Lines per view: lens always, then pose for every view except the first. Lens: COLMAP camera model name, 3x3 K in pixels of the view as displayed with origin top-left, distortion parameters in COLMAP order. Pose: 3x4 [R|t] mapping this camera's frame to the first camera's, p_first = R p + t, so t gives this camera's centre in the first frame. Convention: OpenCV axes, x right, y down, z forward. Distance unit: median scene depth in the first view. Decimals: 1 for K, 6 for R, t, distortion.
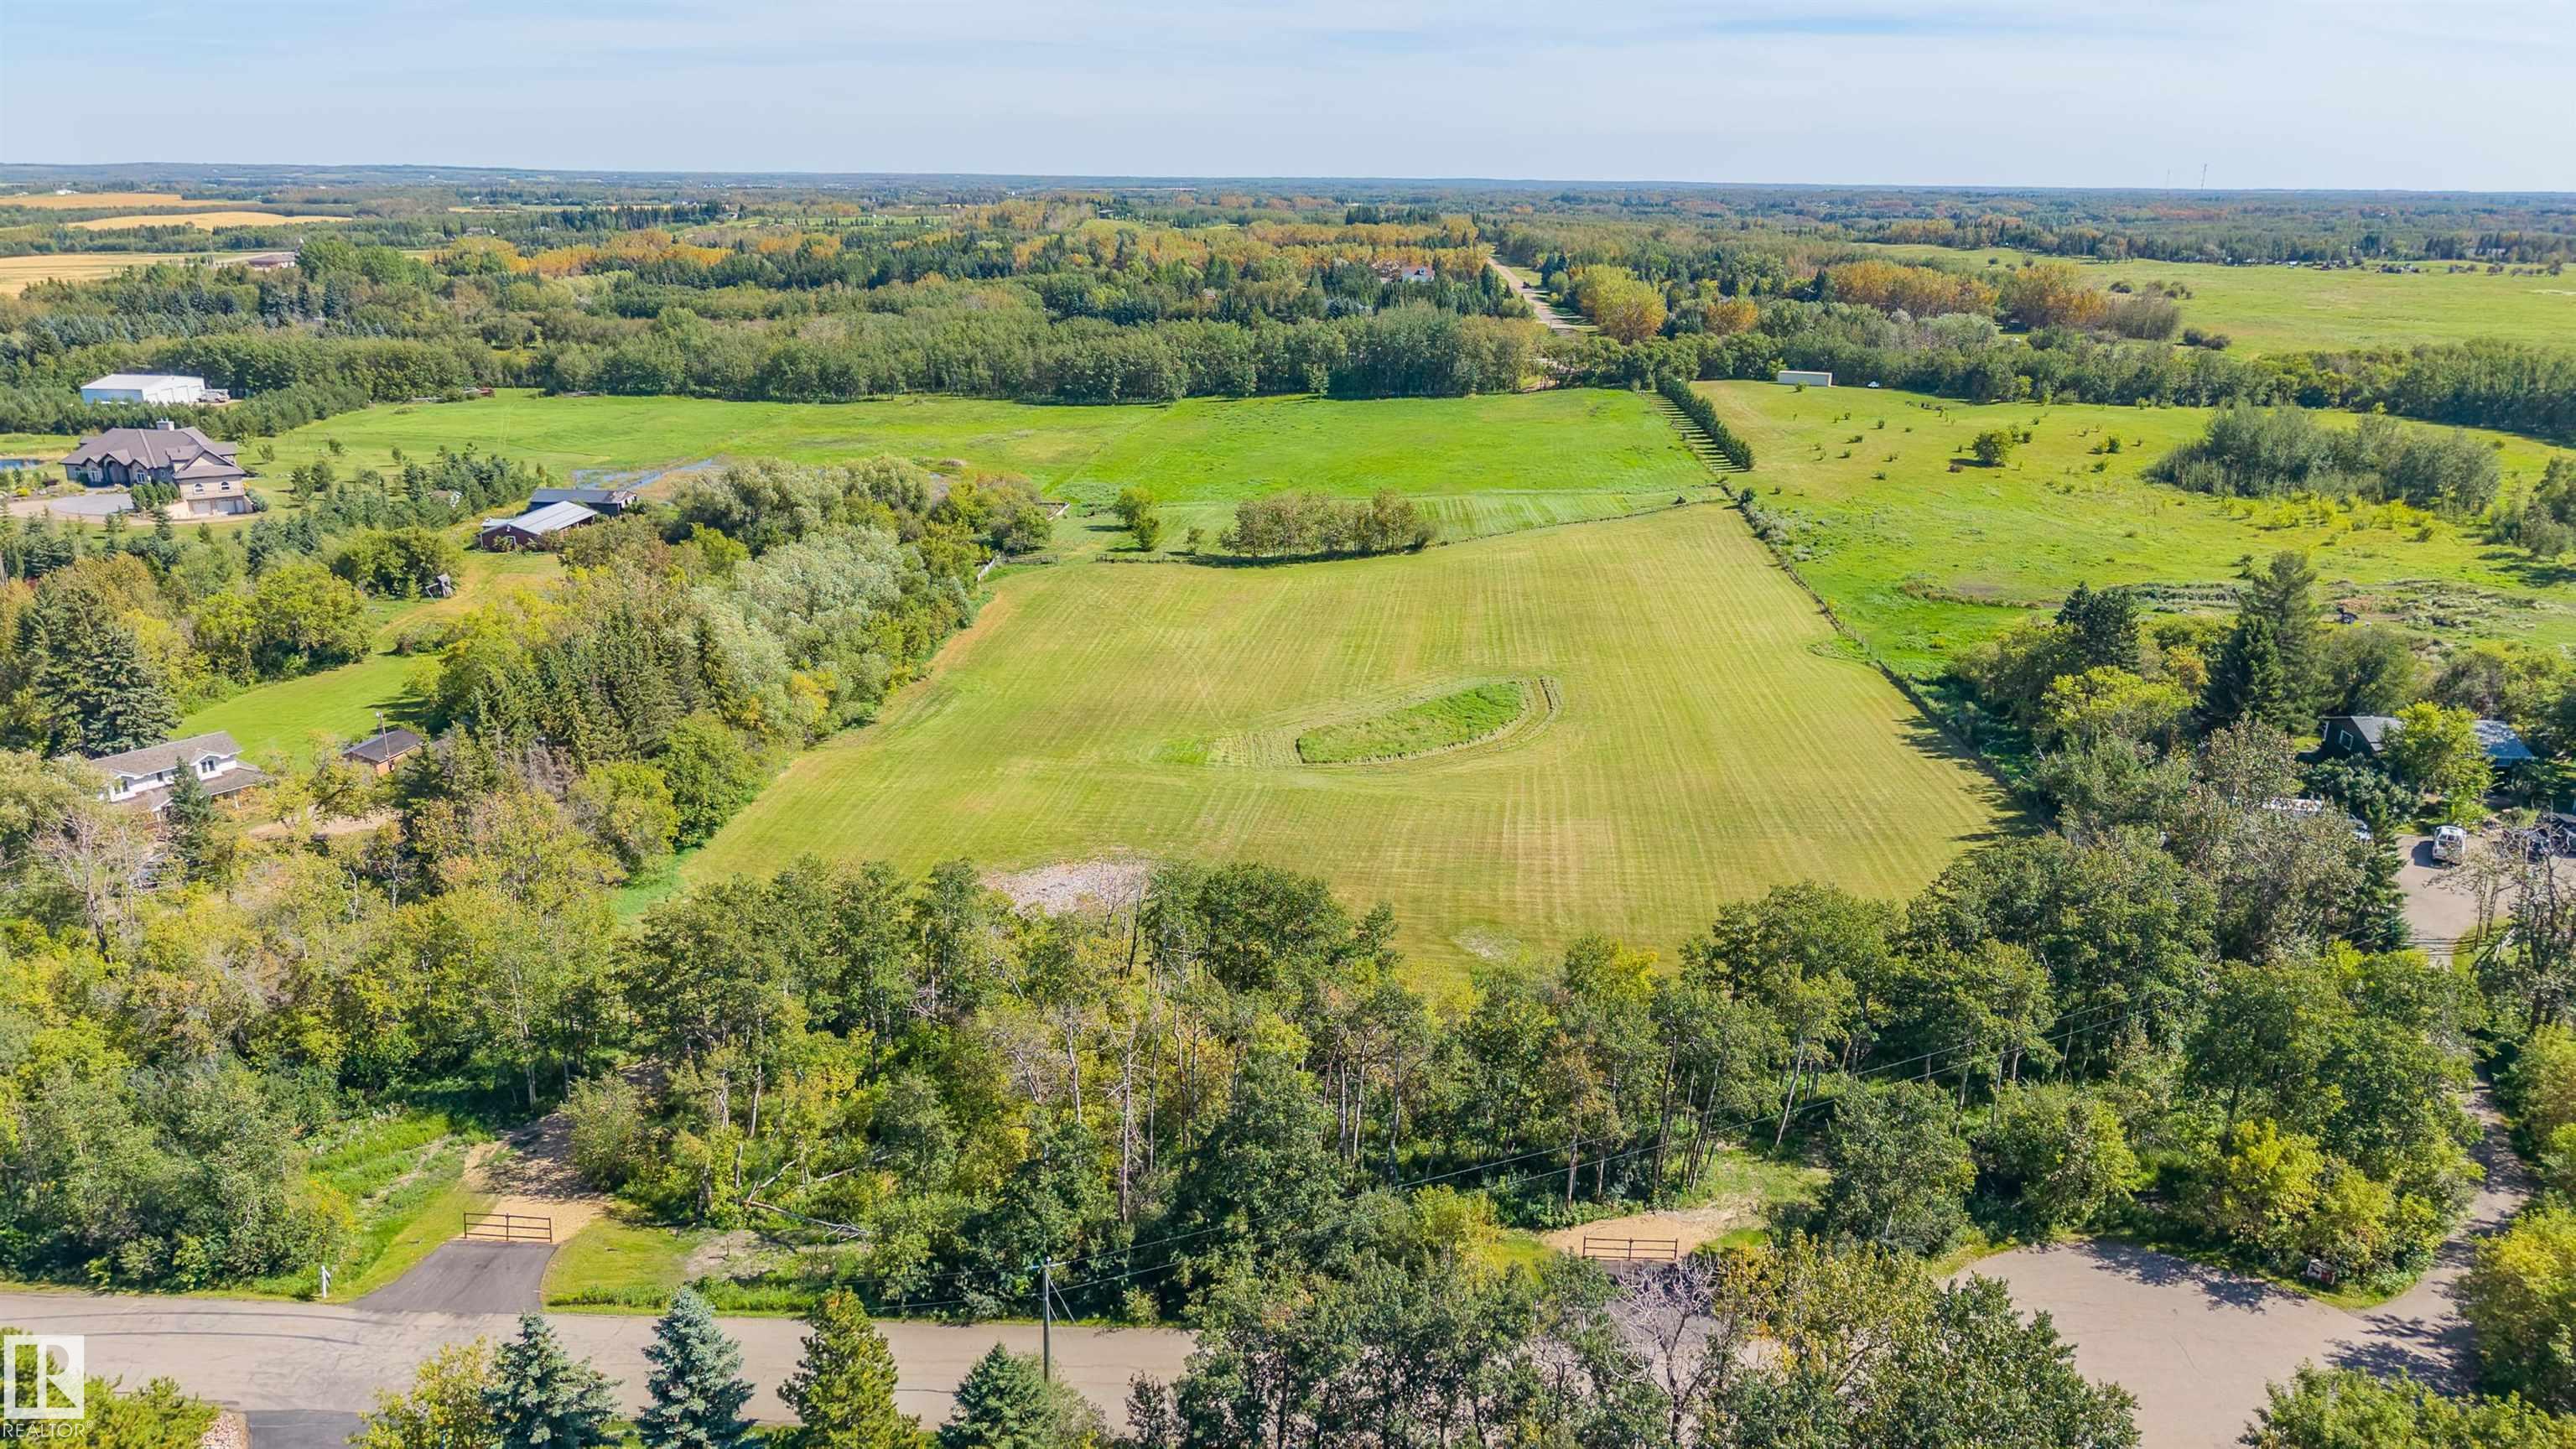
lens RADIAL K [[1716.9, 0, 1288.9], [0, 1716.9, 732.6], [0, 0, 1]] dist [0.031583, -0.038342]
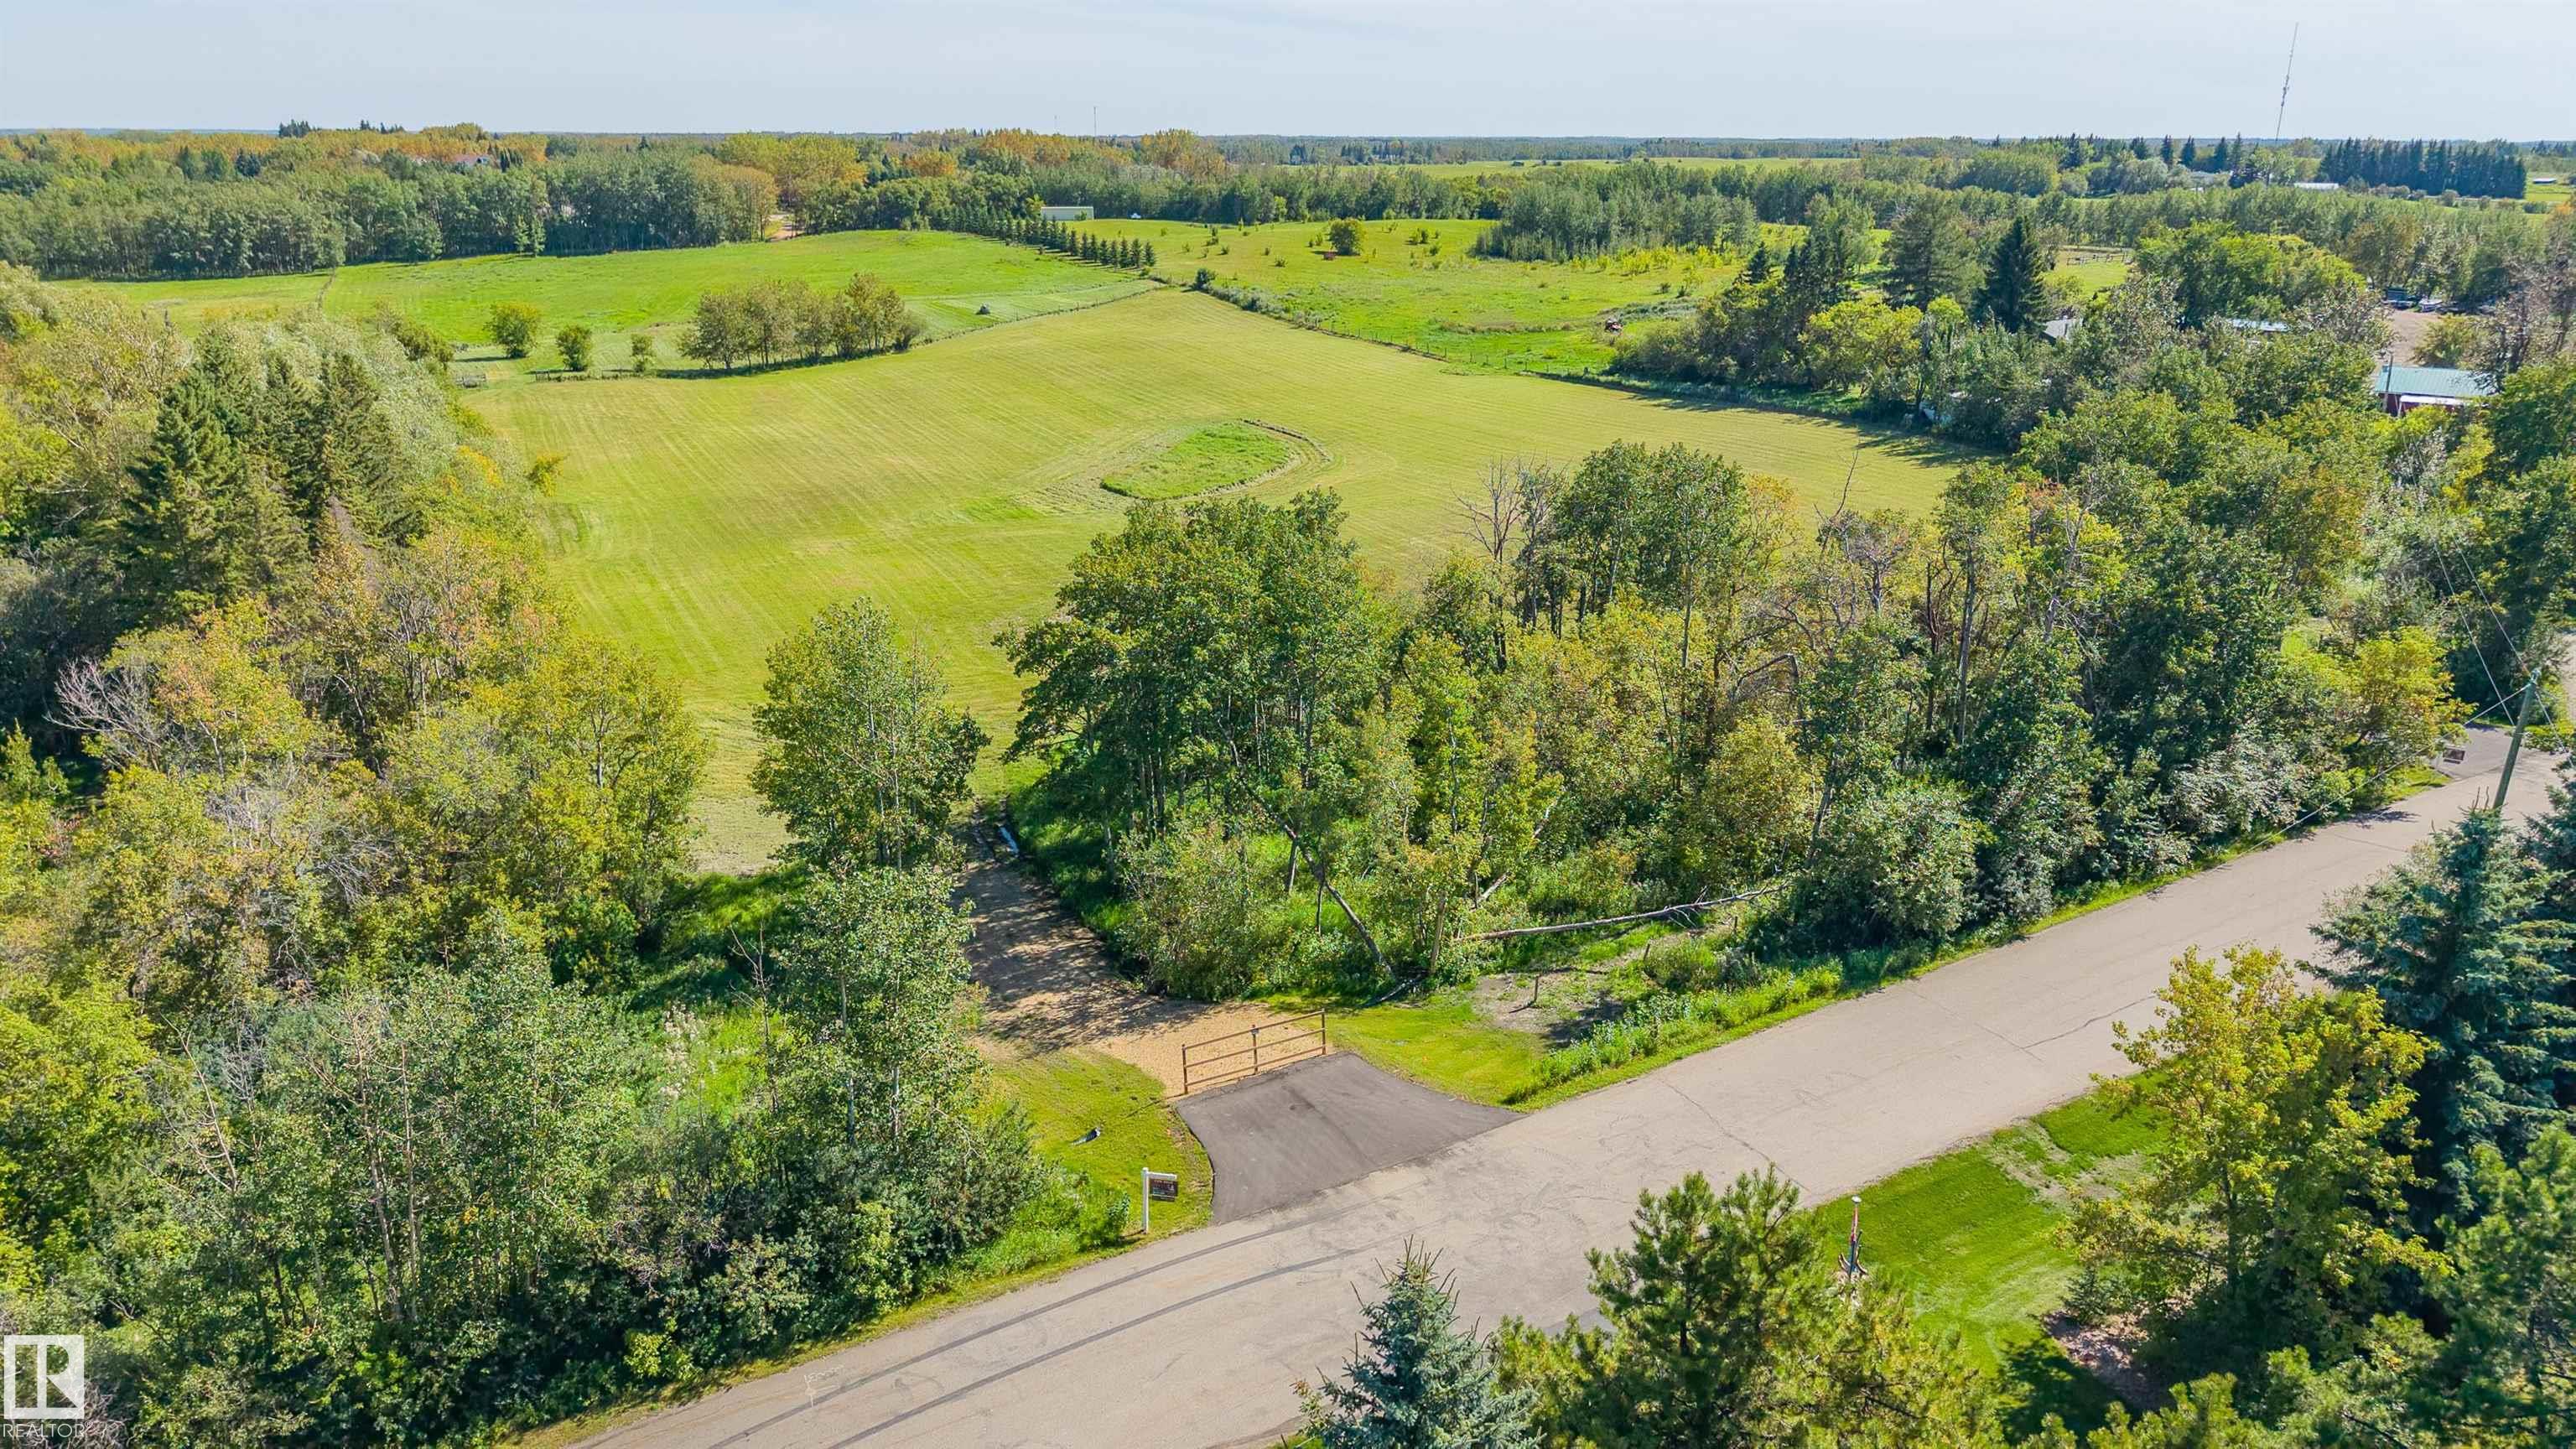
lens RADIAL K [[1716.9, 0, 1285.2], [0, 1716.9, 741.9], [0, 0, 1]] dist [0.031583, -0.038342]
pose [[0.832732, -0.190281, 0.519952, -0.254216], [0.175178, 0.981395, 0.078592, 0.051490], [-0.525233, 0.025638, 0.850572, 0.182239]]
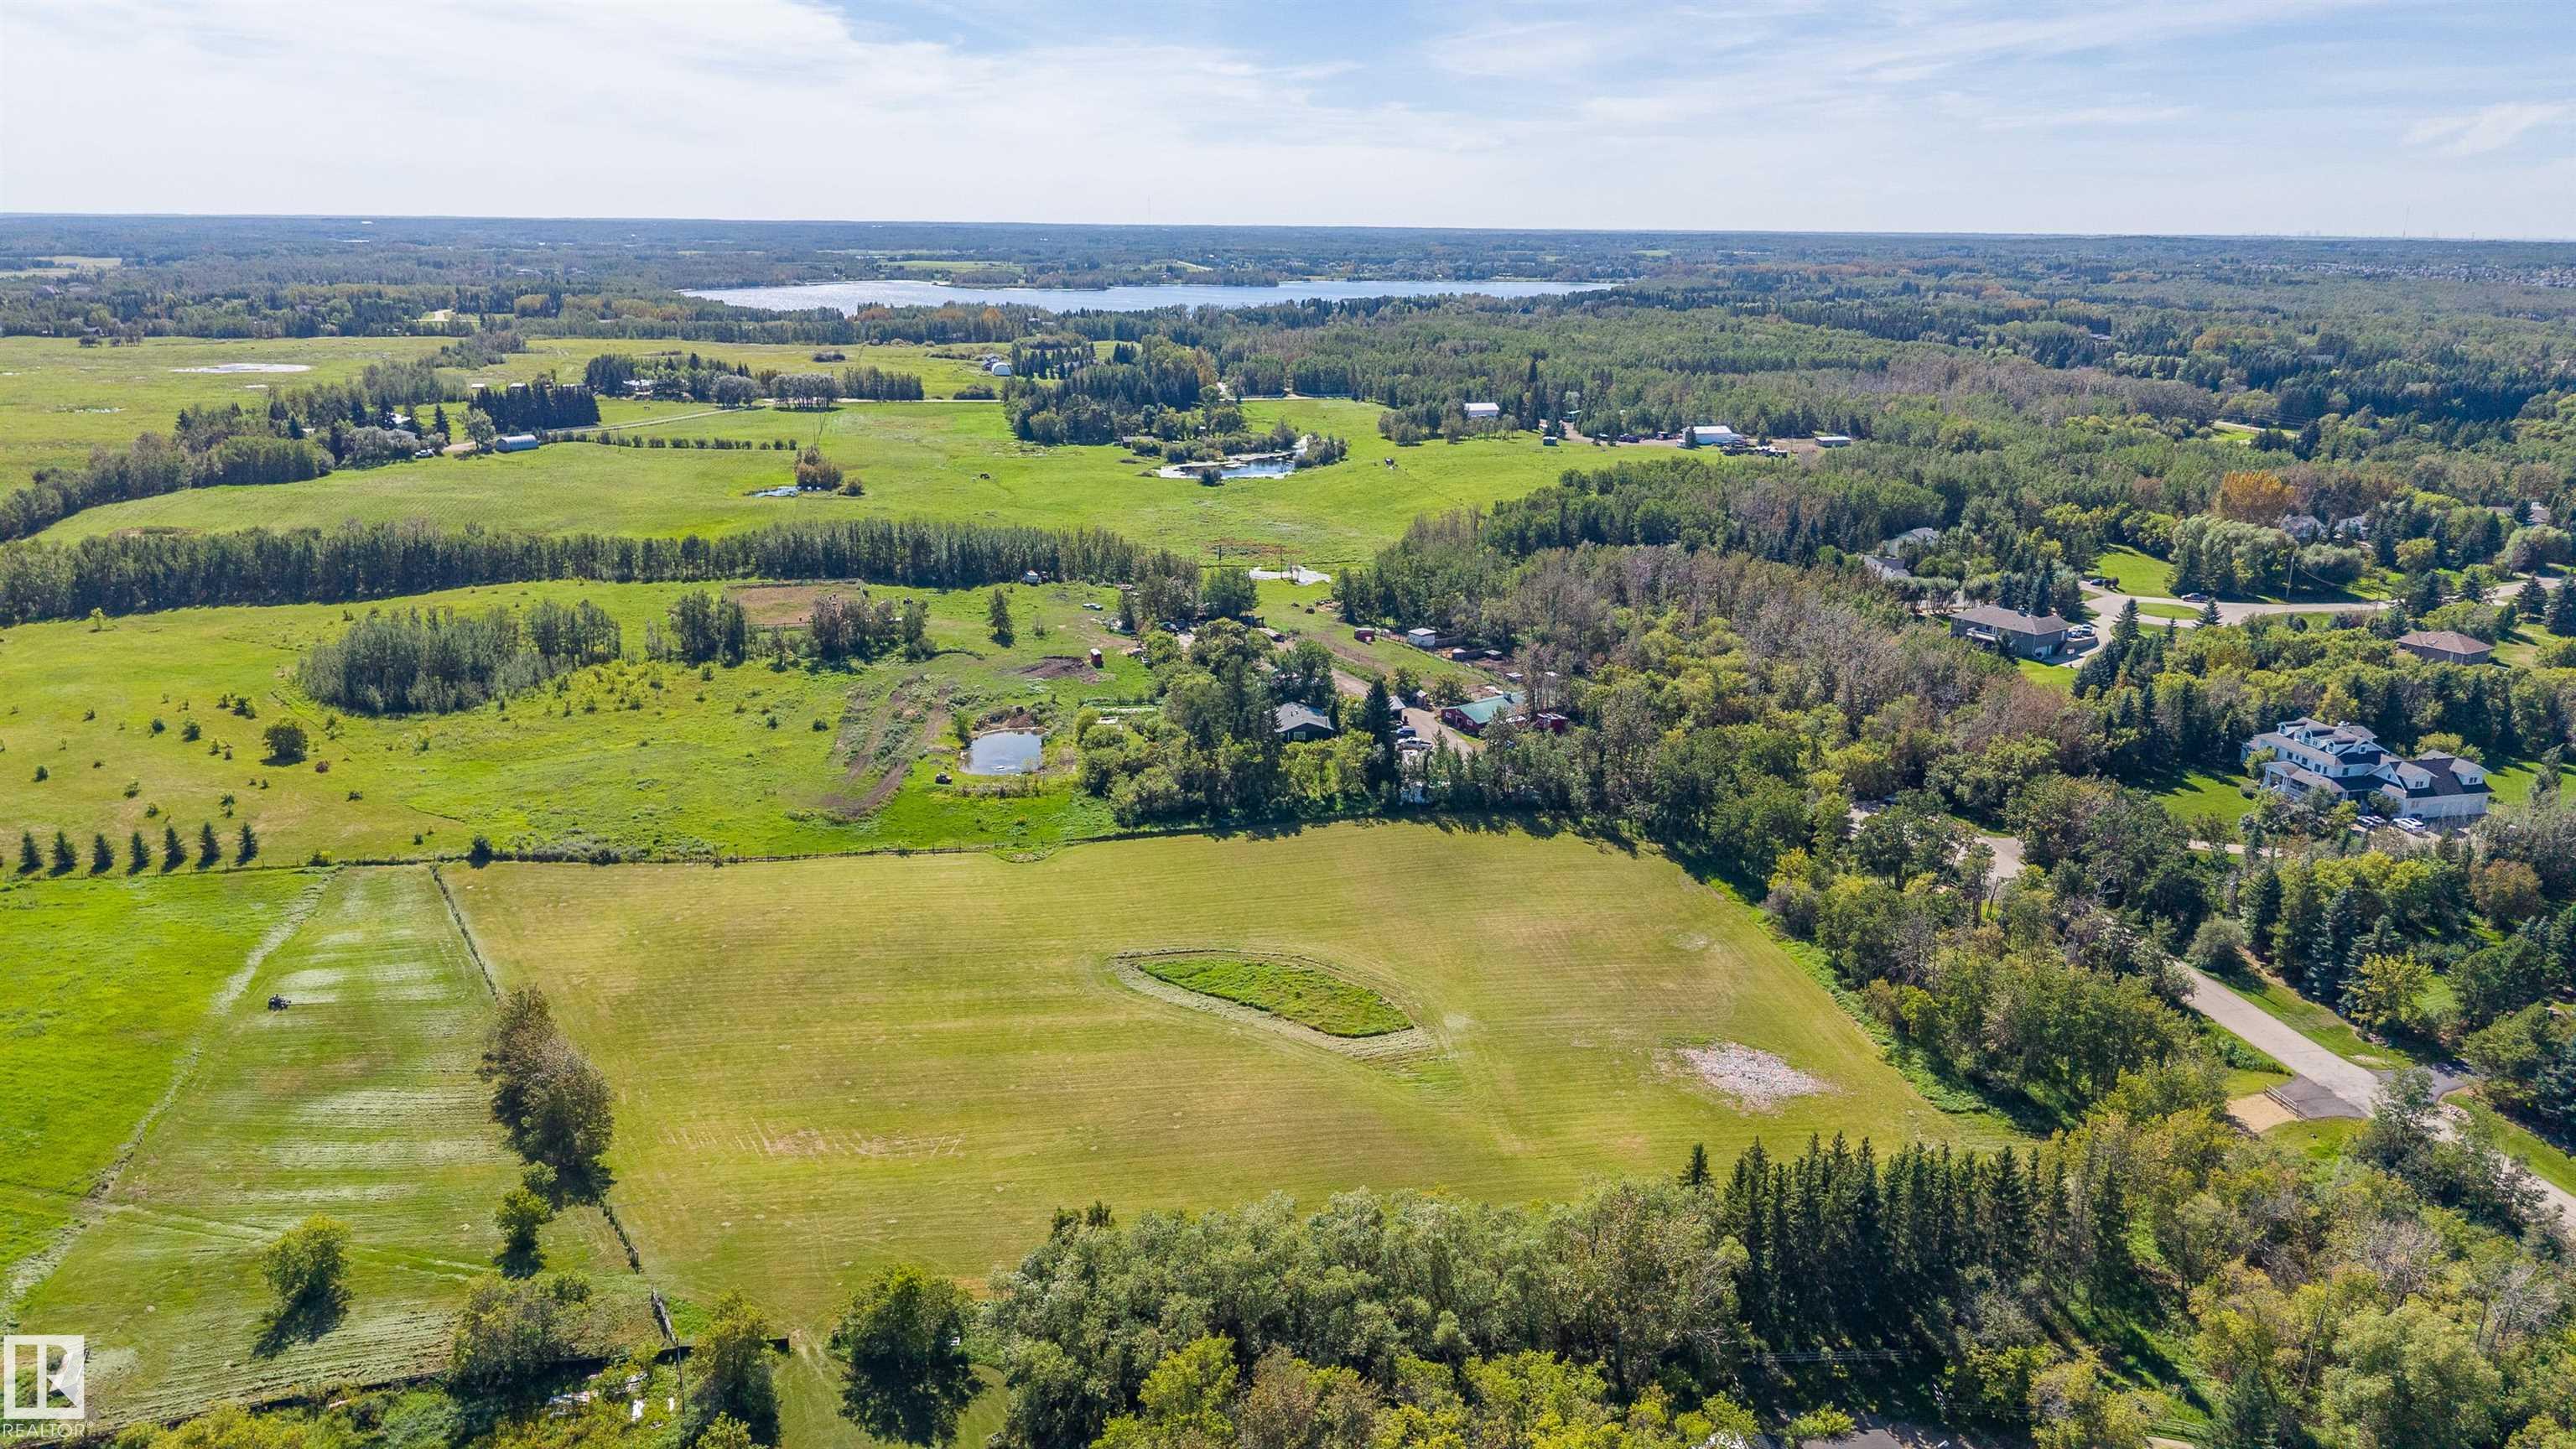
lens RADIAL K [[1716.9, 0, 1291.2], [0, 1716.9, 719.8], [0, 0, 1]] dist [0.031583, -0.038342]
pose [[-0.276129, -0.279611, 0.919549, -0.657888], [0.283318, 0.890554, 0.355872, -0.407504], [-0.918414, 0.358791, -0.166689, 0.793307]]
